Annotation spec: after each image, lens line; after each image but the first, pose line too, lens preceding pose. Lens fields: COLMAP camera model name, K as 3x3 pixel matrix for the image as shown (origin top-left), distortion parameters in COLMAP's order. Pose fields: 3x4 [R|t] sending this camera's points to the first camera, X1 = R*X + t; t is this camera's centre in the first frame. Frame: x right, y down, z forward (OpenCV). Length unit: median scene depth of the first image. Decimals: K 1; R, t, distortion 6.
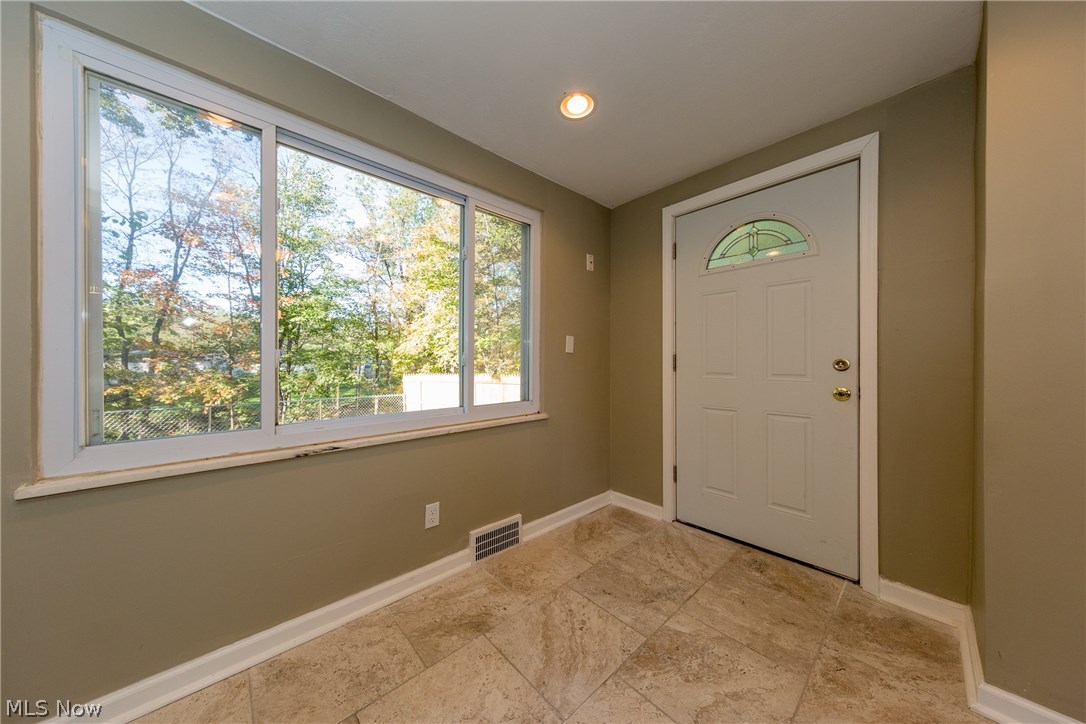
lens RADIAL K [[348.9, 0, 549.4], [0, 348.9, 362.5], [0, 0, 1]] dist [0.002212, 0.000201]
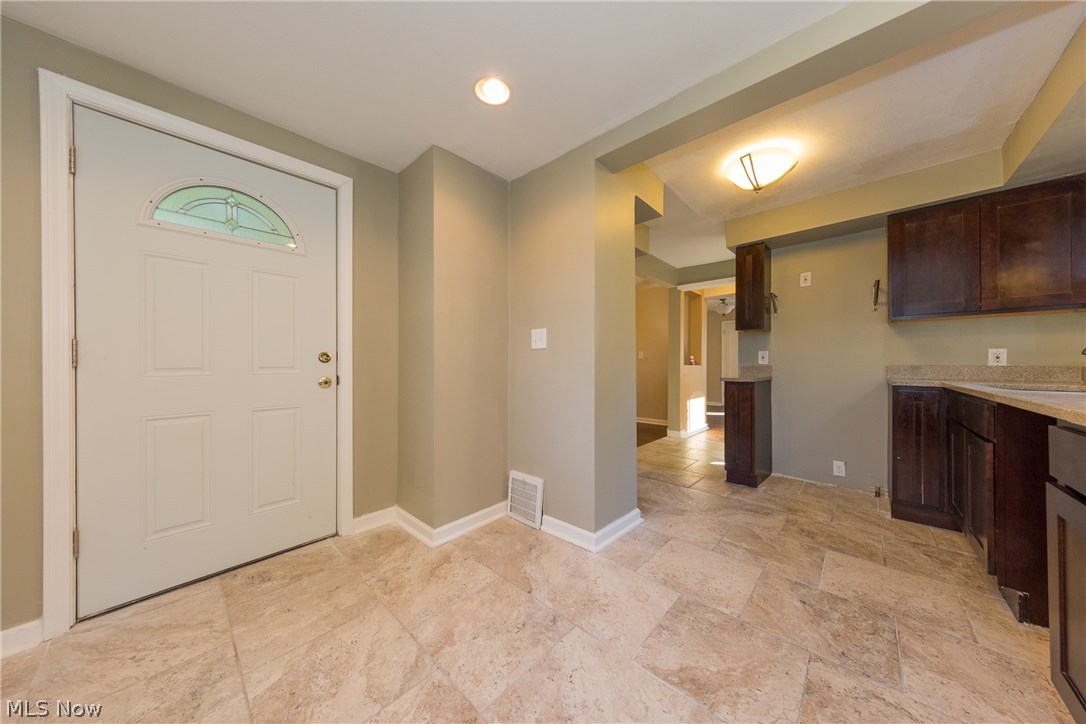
lens RADIAL K [[348.9, 0, 548.8], [0, 348.9, 360.4], [0, 0, 1]] dist [0.002212, 0.000201]
pose [[-0.083800, -0.000976, 0.996482, -0.431993], [0.000829, 0.999999, 0.001049, 0.019079], [-0.996482, 0.000914, -0.083800, 0.385200]]
